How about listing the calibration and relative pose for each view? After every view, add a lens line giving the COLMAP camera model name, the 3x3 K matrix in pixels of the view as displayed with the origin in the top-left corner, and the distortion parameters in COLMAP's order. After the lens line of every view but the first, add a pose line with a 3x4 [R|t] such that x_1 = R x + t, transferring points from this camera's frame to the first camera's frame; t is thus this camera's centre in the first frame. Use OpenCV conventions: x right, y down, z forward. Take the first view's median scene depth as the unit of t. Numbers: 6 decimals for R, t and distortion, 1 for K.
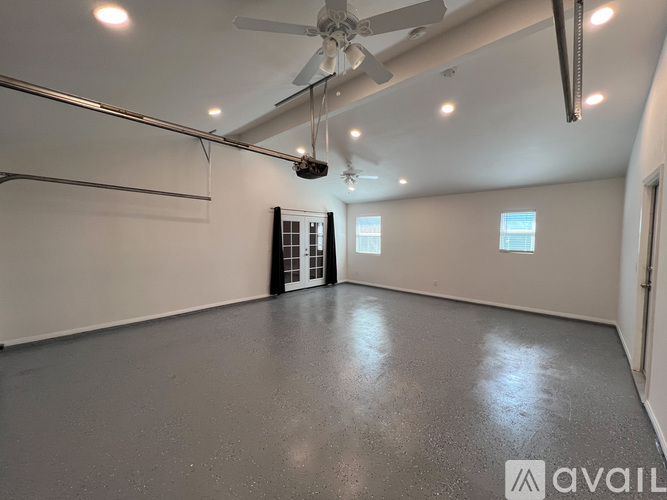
lens RADIAL K [[266.8, 0, 329.1], [0, 266.8, 248.4], [0, 0, 1]] dist [0.002968, -0.000232]
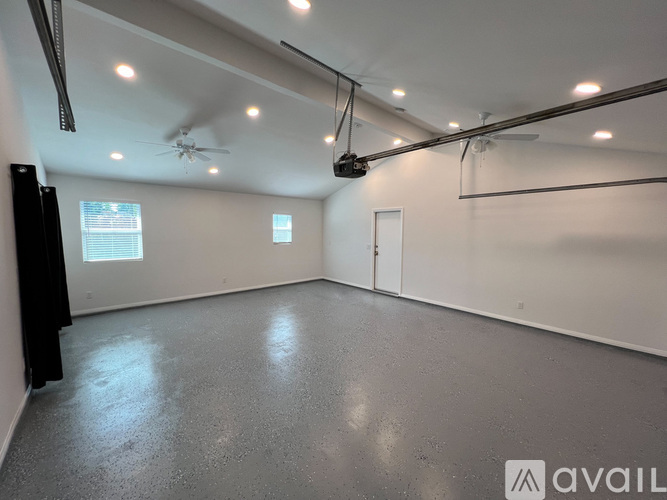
lens RADIAL K [[266.8, 0, 332.1], [0, 266.8, 251.5], [0, 0, 1]] dist [0.002968, -0.000232]
pose [[0.084854, -0.092404, 0.992099, -0.487689], [0.037538, 0.995280, 0.089490, -0.042907], [-0.995686, 0.029648, 0.087923, 0.459180]]
